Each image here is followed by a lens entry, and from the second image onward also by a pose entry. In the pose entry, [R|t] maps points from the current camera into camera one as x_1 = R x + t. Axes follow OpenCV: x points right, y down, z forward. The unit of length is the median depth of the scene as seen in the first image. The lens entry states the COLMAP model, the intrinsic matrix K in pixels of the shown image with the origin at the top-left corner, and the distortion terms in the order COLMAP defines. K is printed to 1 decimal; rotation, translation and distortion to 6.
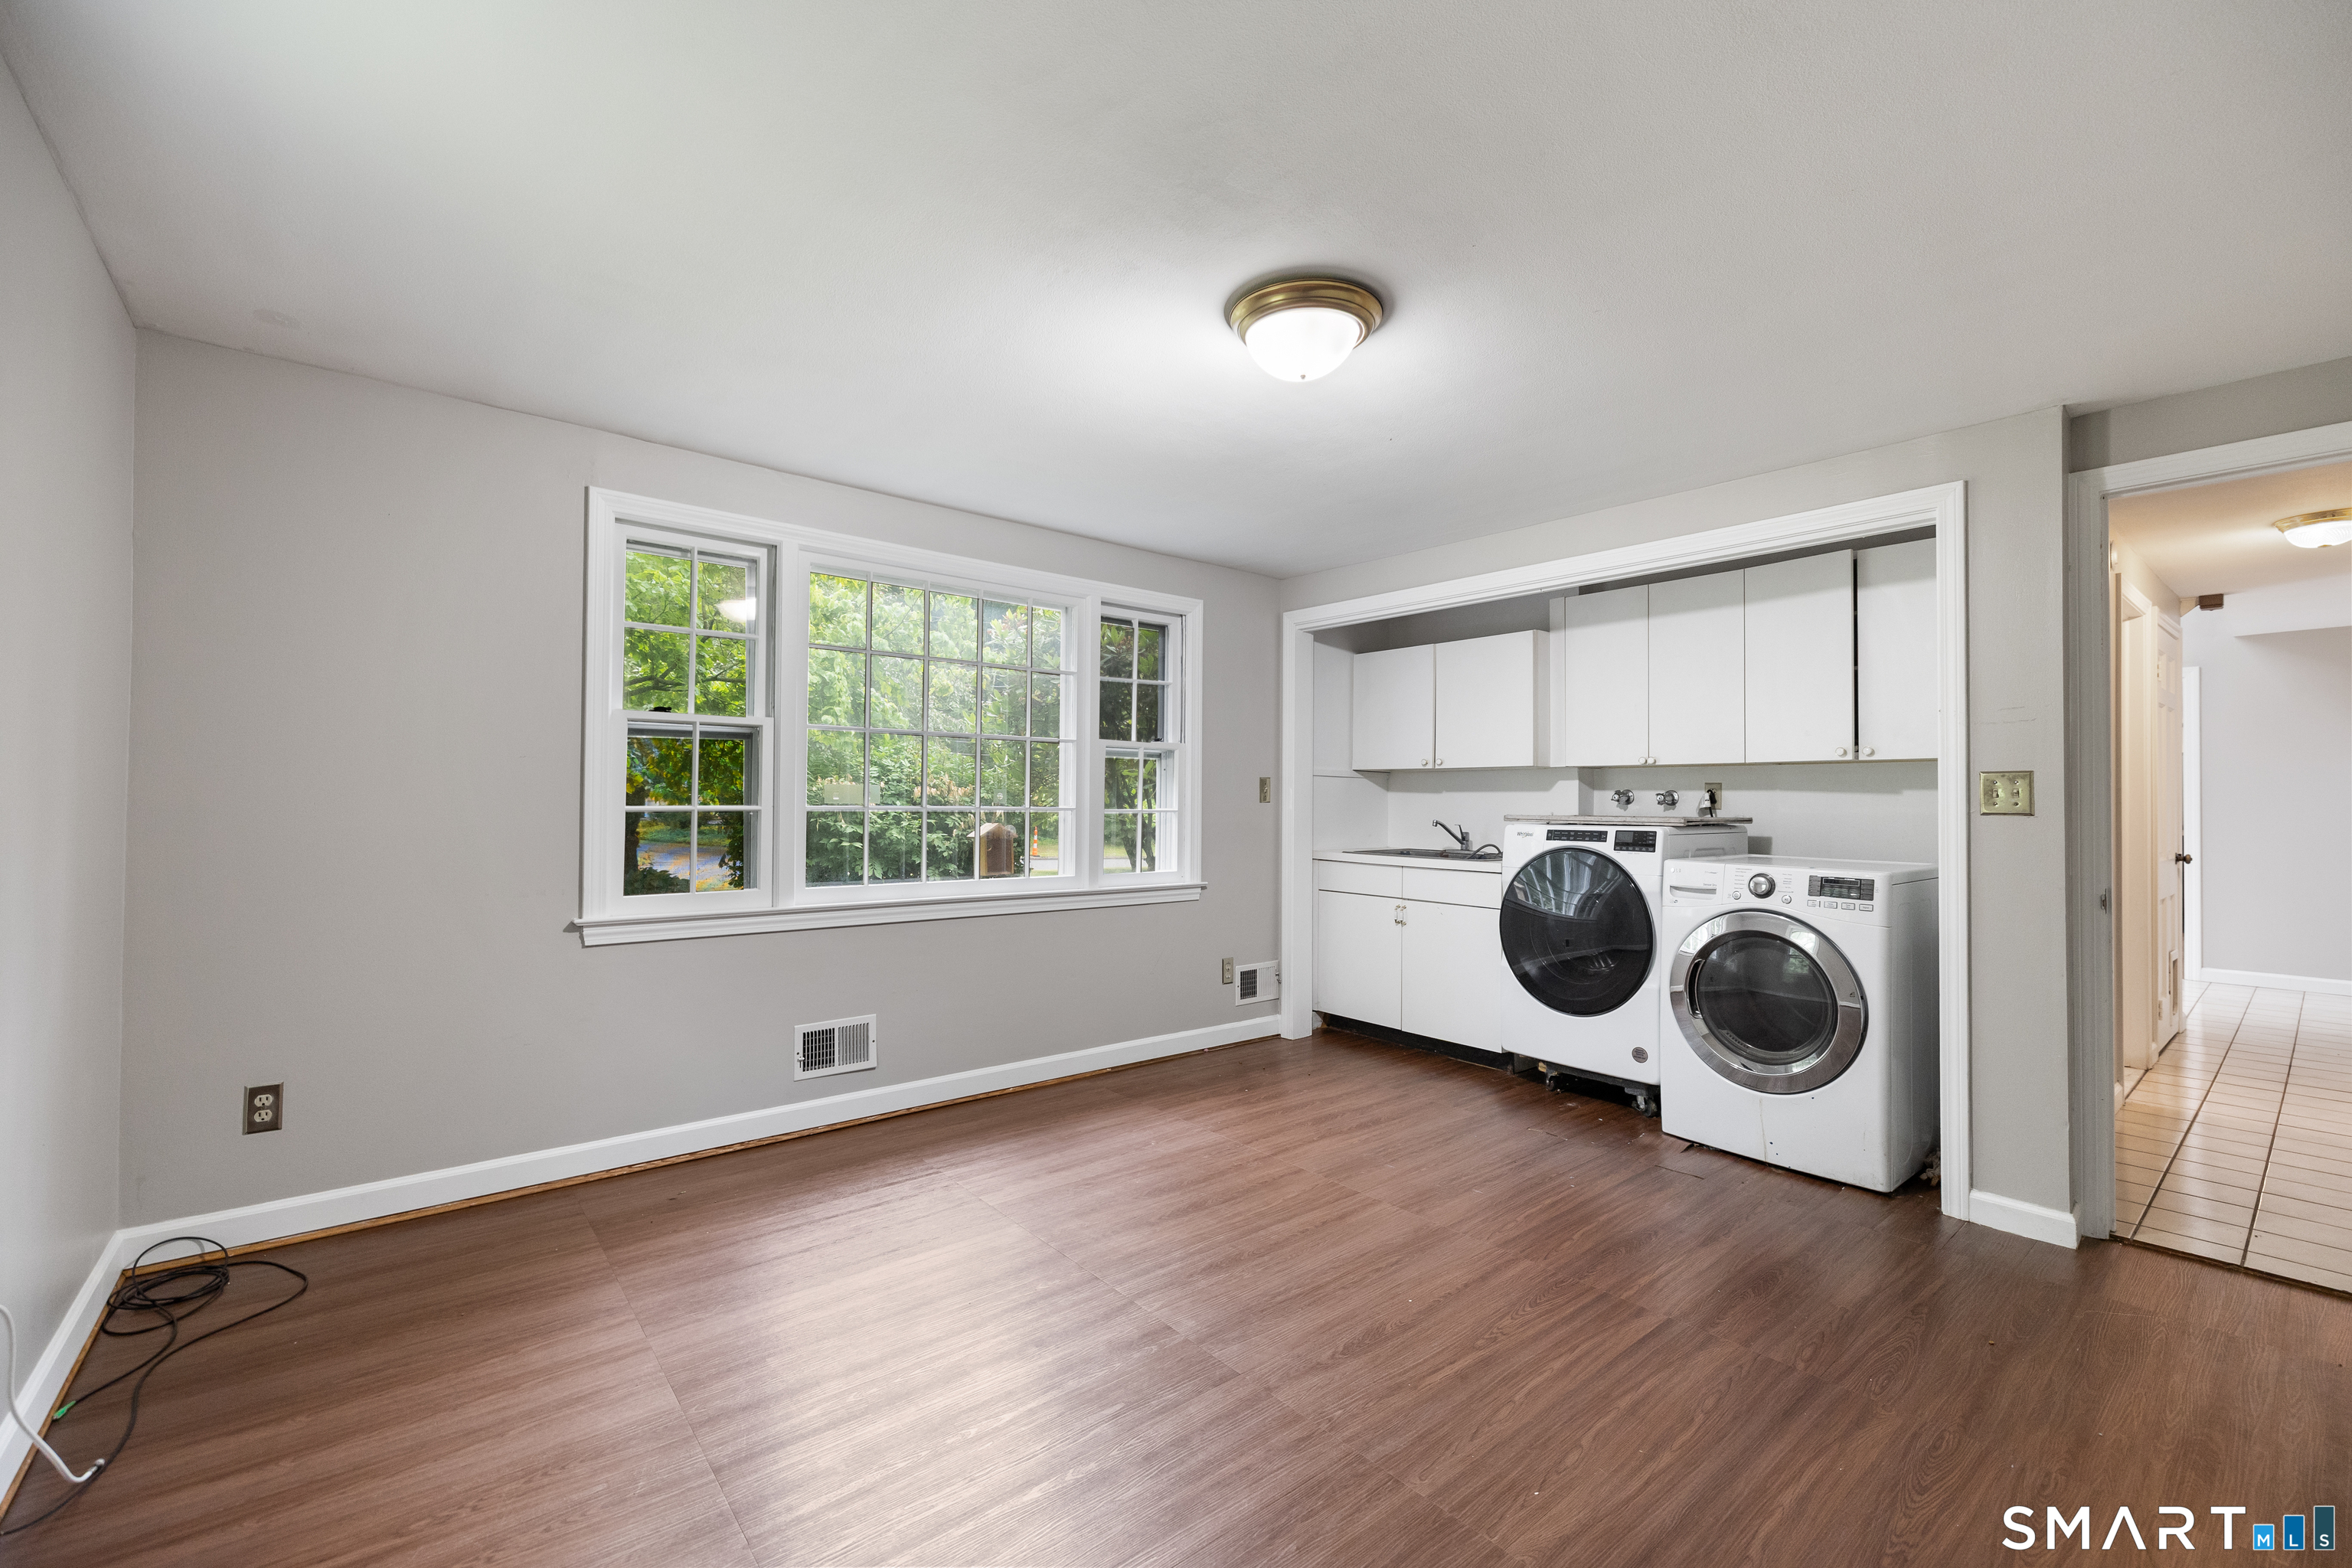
lens RADIAL K [[995.0, 0, 1183.1], [0, 995.0, 796.1], [0, 0, 1]] dist [-0.002279, -0.000187]
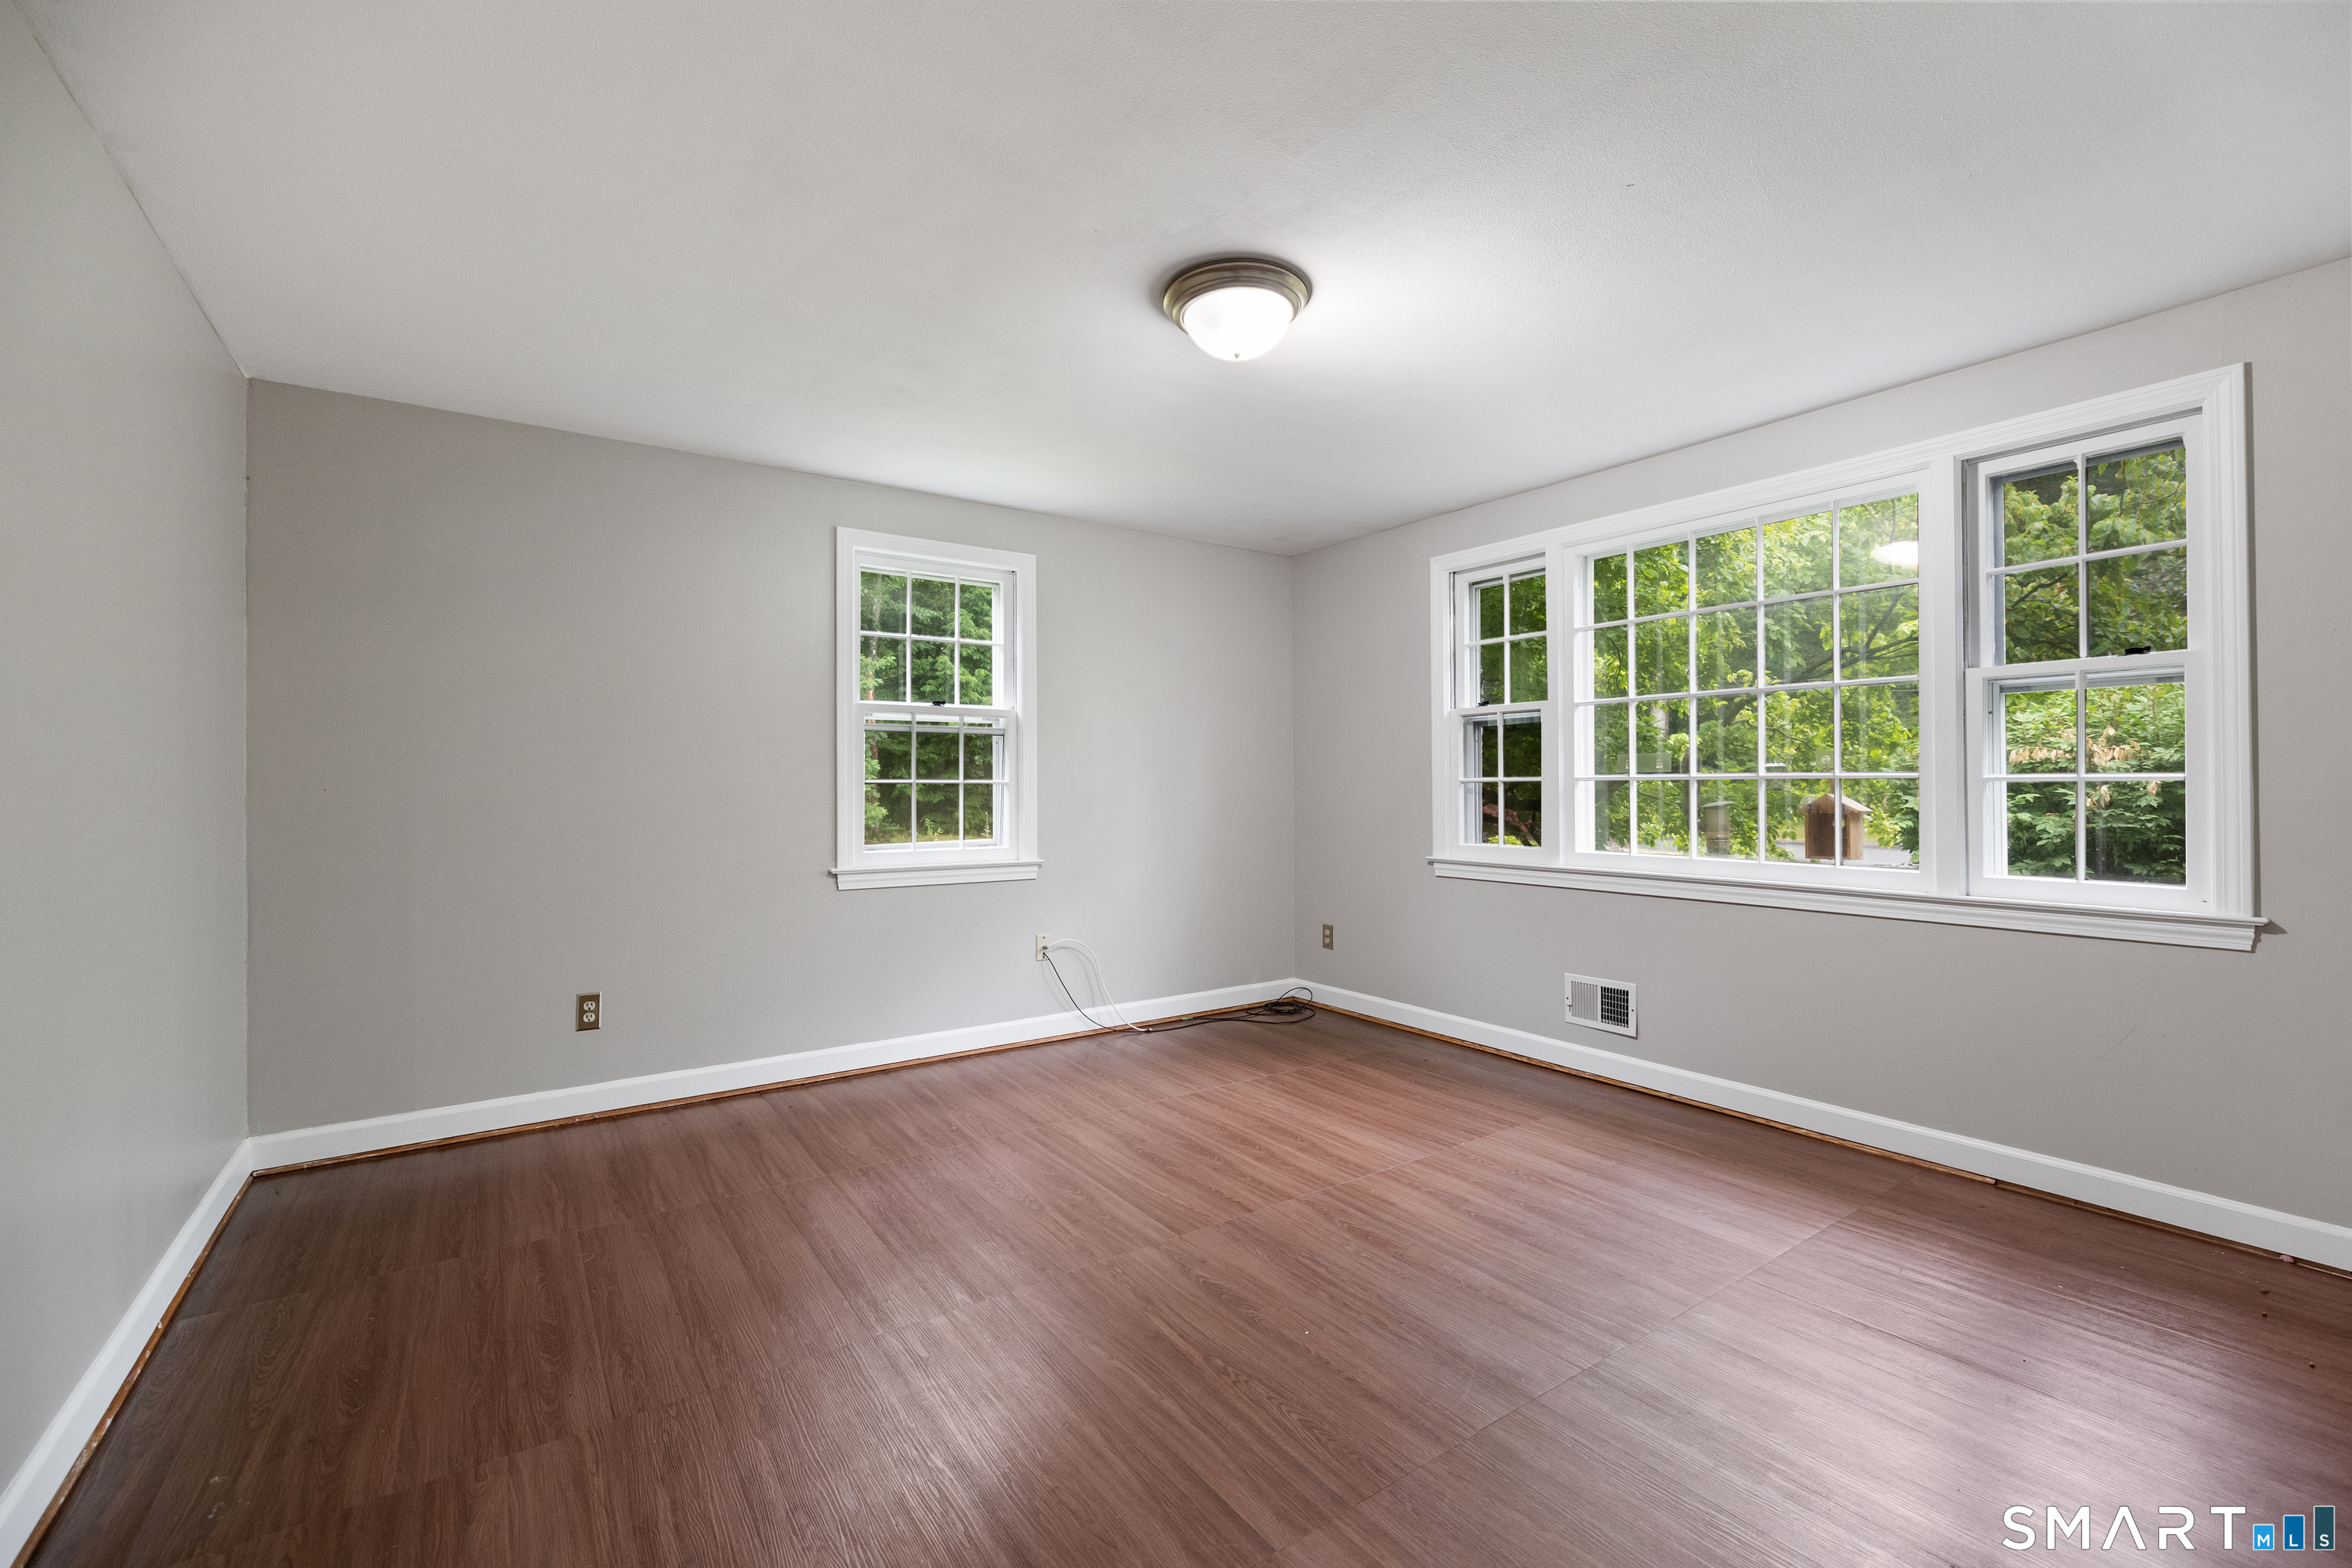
lens RADIAL K [[995.0, 0, 1192.5], [0, 995.0, 783.4], [0, 0, 1]] dist [-0.002279, -0.000187]
pose [[-0.084479, -0.003752, -0.996418, 0.740163], [0.011298, 0.999925, -0.004723, 0.016315], [0.996361, -0.011656, -0.084430, 0.650515]]
